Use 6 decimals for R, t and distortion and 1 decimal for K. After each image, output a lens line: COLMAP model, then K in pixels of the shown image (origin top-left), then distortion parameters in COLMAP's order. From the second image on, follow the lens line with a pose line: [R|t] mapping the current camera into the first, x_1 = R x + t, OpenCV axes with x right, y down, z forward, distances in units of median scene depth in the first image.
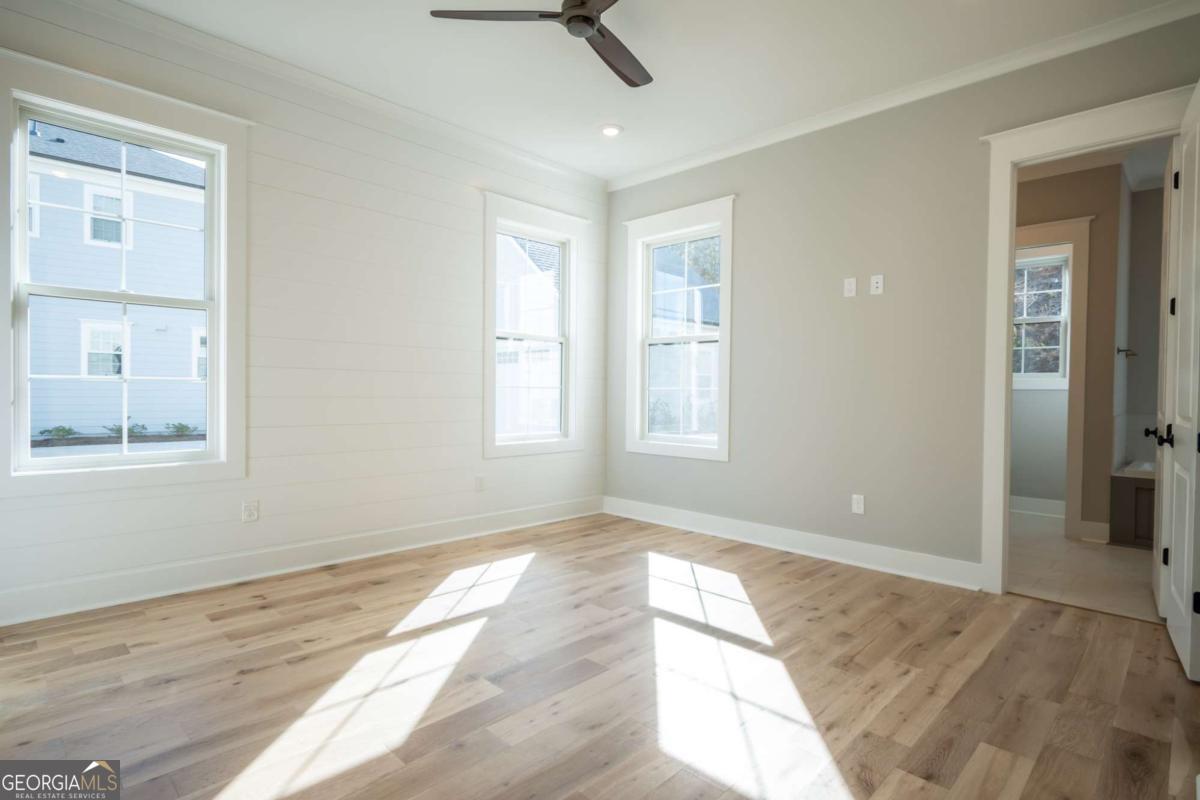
lens RADIAL K [[588.7, 0, 601.9], [0, 588.7, 401.6], [0, 0, 1]] dist [0.000309, -0.000957]
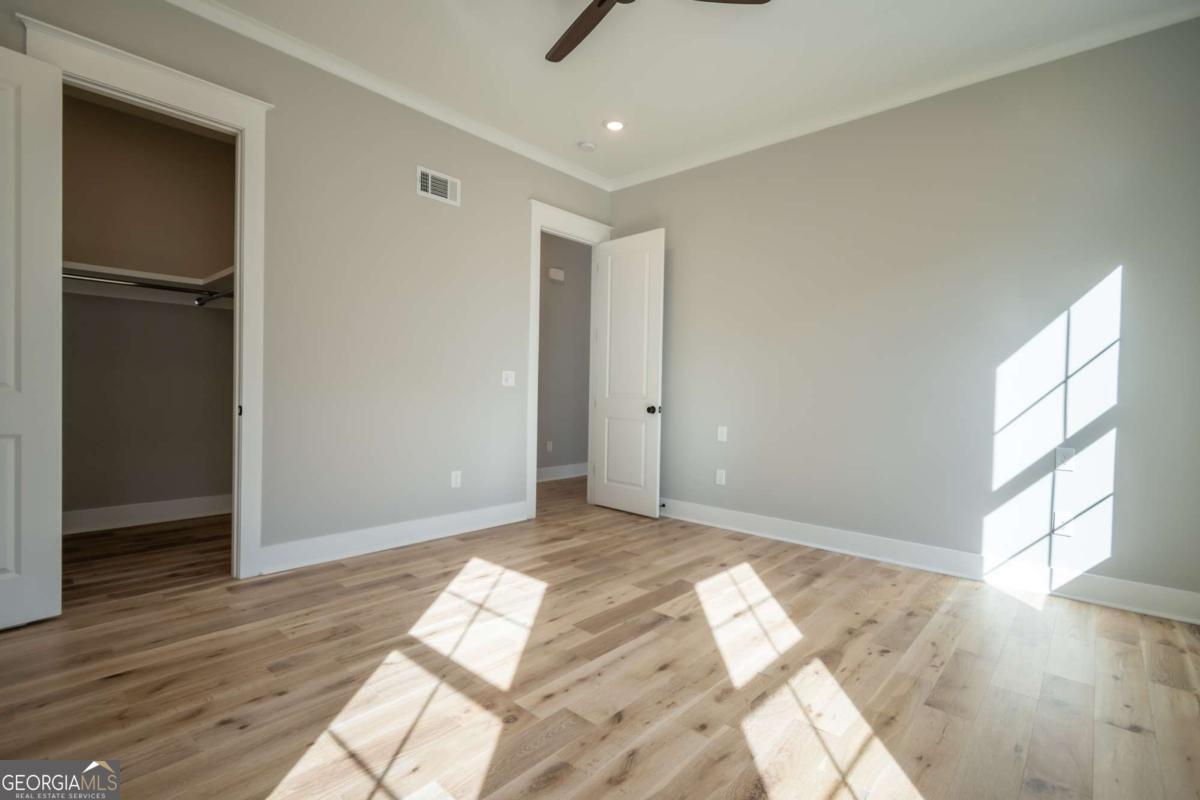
lens RADIAL K [[541.9, 0, 603.0], [0, 541.9, 401.7], [0, 0, 1]] dist [0.008979, -0.001280]
pose [[-0.998378, -0.033500, -0.046036, 0.014793], [-0.035083, 0.998805, 0.034022, -0.011051], [0.044841, 0.035582, -0.998360, 1.869336]]
